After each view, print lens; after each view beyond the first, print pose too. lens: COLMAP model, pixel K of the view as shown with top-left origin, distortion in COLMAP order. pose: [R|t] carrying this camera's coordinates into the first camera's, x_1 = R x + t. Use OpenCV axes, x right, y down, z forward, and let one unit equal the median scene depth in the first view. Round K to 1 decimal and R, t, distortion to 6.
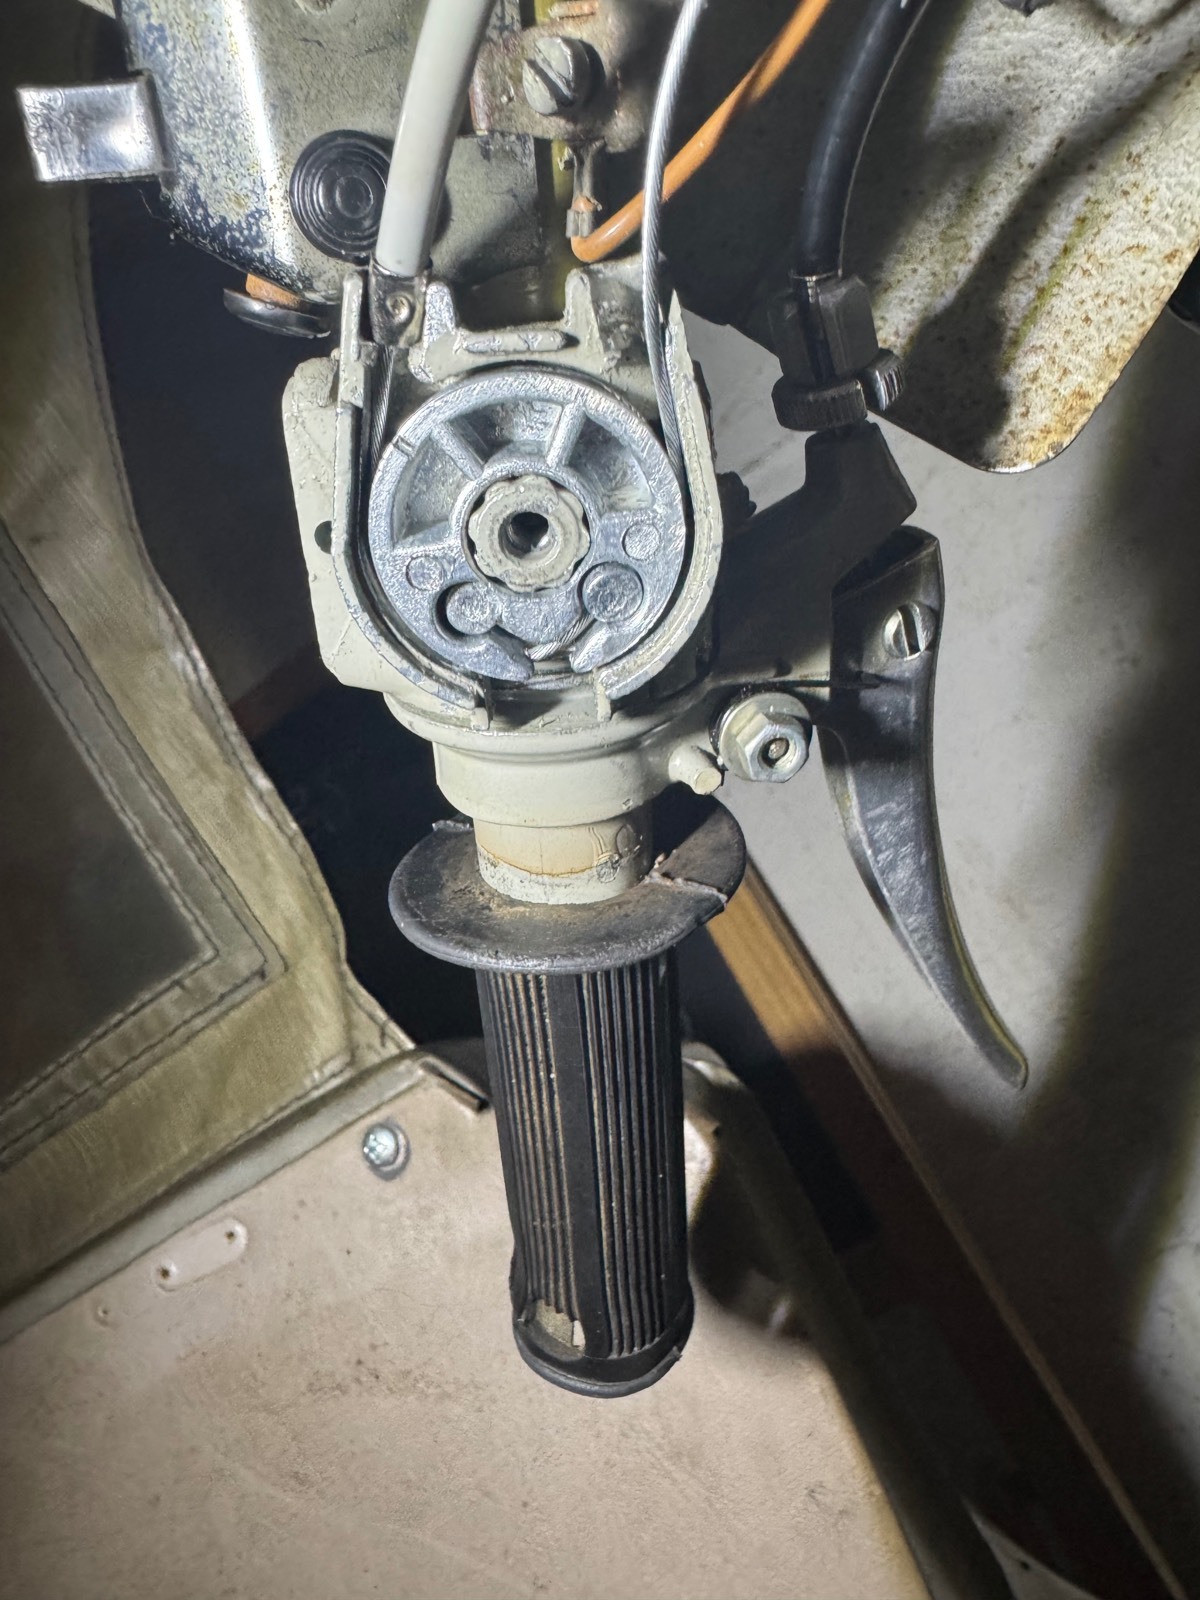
lens RADIAL K [[1097.9, 0, 600.0], [0, 1097.9, 800.0], [0, 0, 1]] dist [-0.035198, 0.000334]
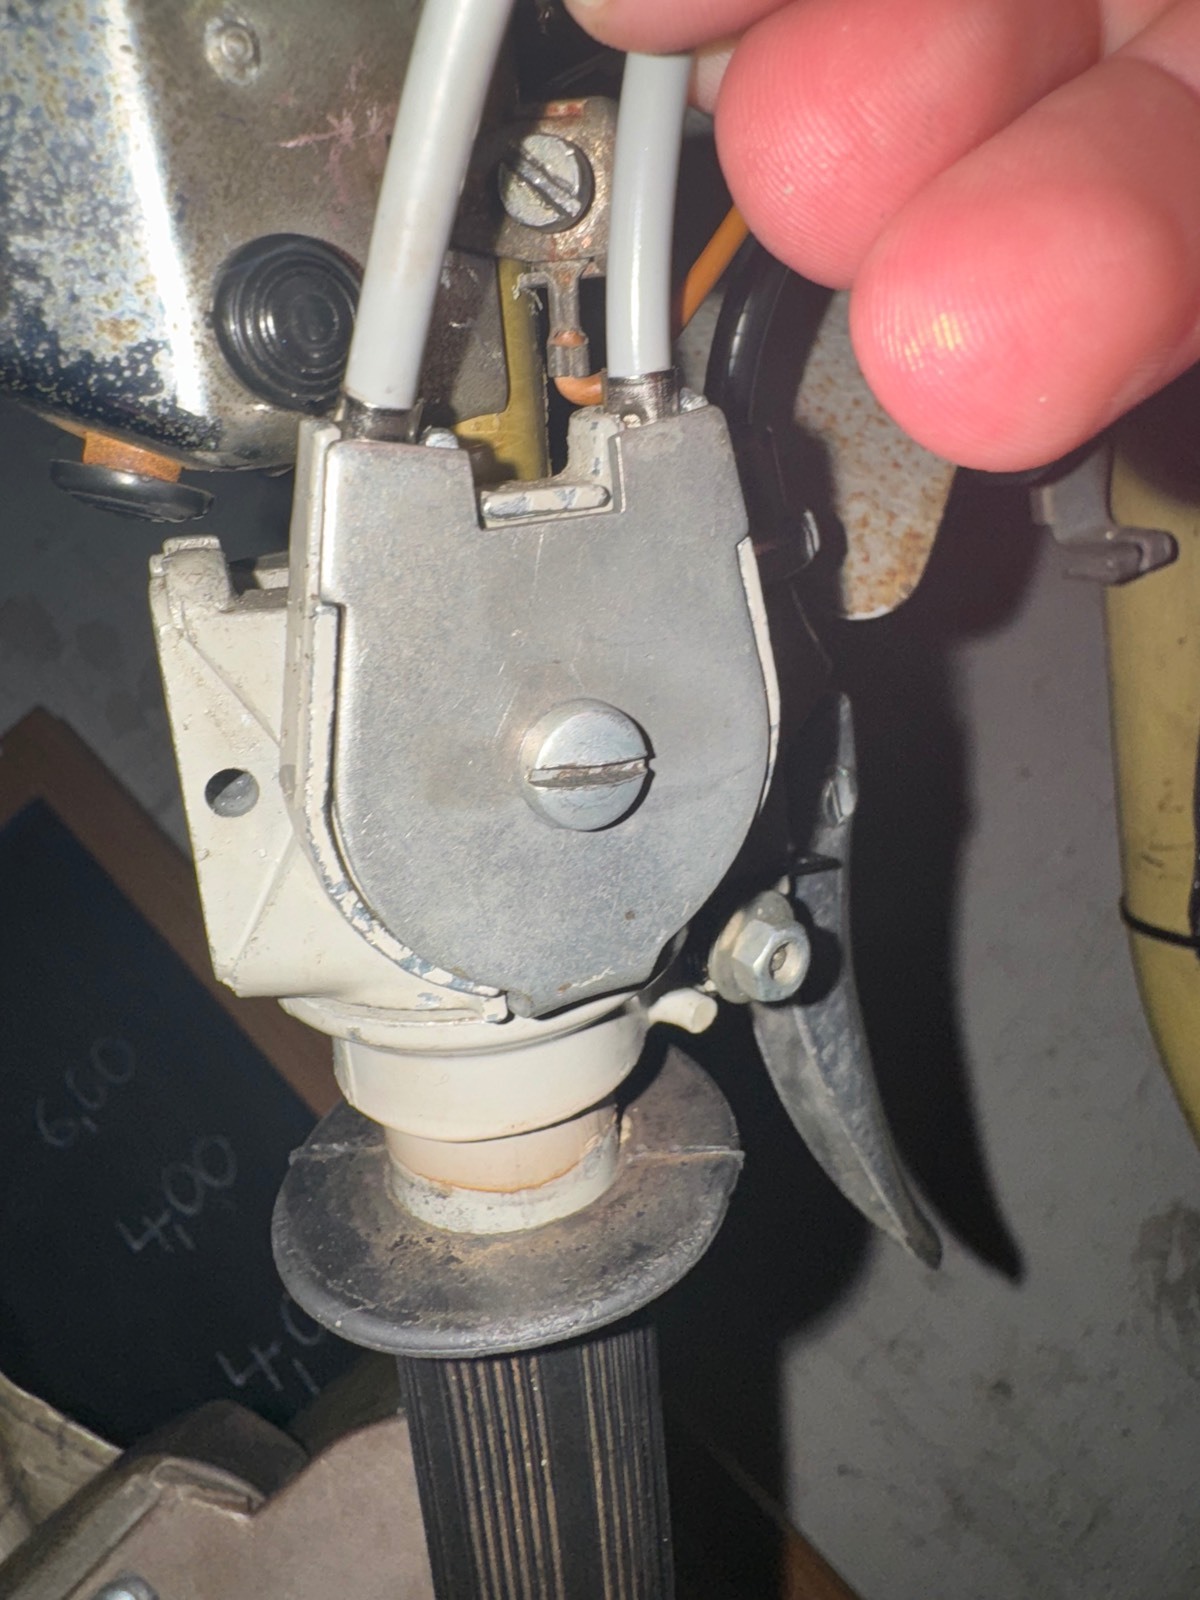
lens RADIAL K [[1142.0, 0, 599.9], [0, 1142.0, 756.8], [0, 0, 1]] dist [-0.028344, 0.006373]
pose [[0.910742, -0.143162, 0.387368, -0.363271], [0.220013, 0.961995, -0.161743, -0.109808], [-0.349490, 0.232531, 0.907626, 0.301545]]
